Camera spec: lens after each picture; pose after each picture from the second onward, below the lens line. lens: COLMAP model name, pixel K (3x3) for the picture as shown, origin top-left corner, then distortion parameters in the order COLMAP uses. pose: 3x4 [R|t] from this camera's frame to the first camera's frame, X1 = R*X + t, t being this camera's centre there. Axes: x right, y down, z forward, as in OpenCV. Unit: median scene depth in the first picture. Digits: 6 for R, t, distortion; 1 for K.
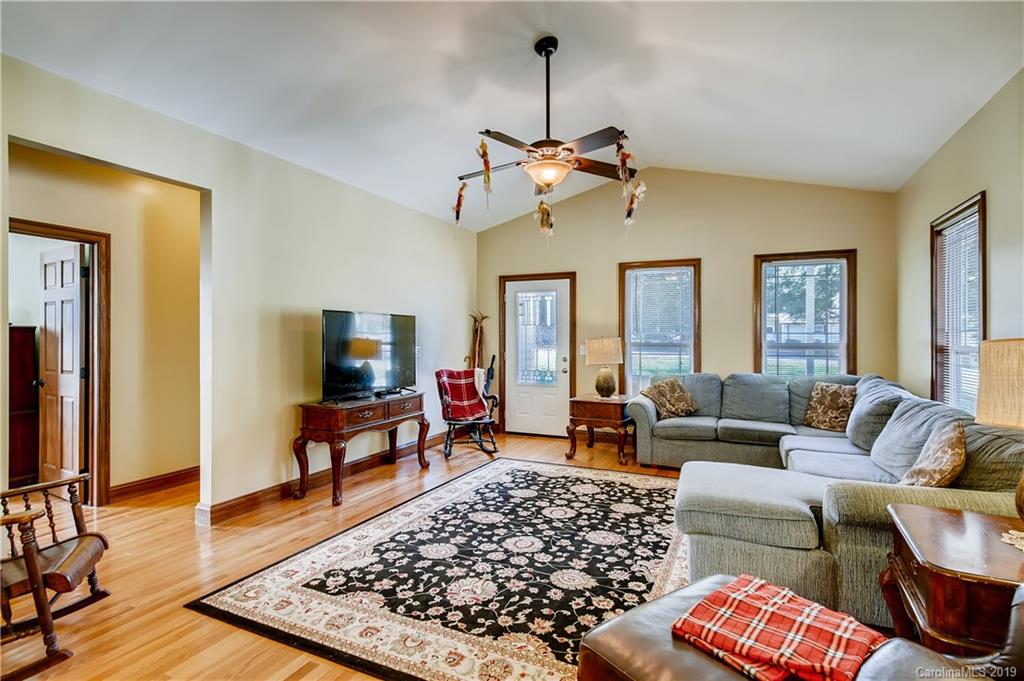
lens RADIAL K [[510.7, 0, 513.7], [0, 510.7, 331.1], [0, 0, 1]] dist [-0.000048, 0.000286]
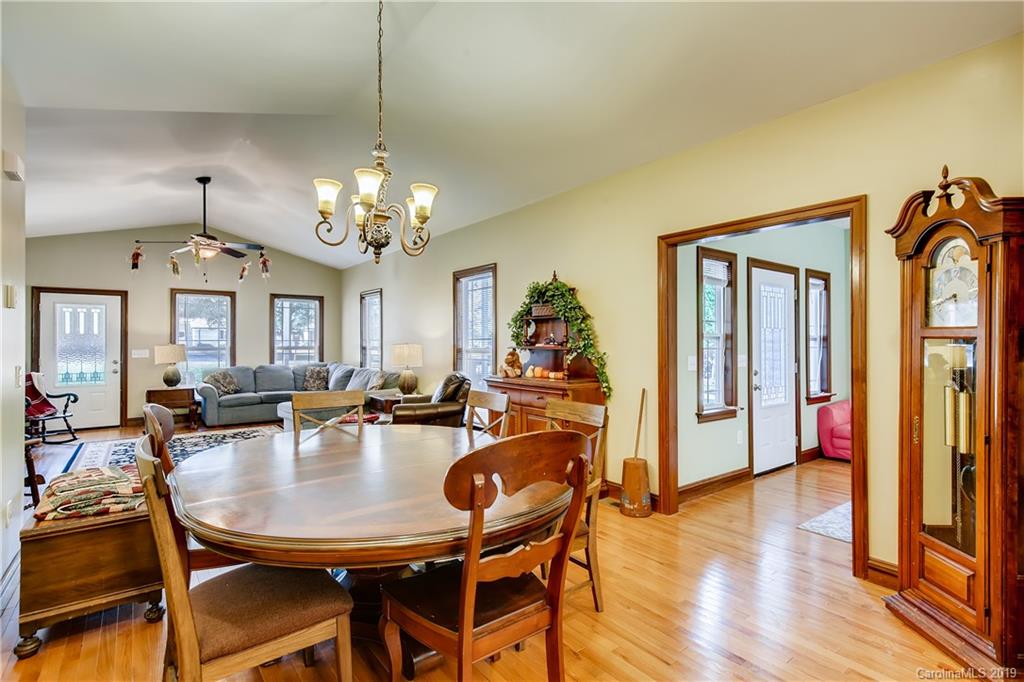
lens RADIAL K [[510.7, 0, 514.3], [0, 510.7, 337.9], [0, 0, 1]] dist [-0.000048, 0.000286]
pose [[0.481657, 0.002869, 0.876355, -0.602608], [-0.008399, 0.999964, 0.001342, -0.013635], [-0.876319, -0.008007, 0.481664, -0.496028]]
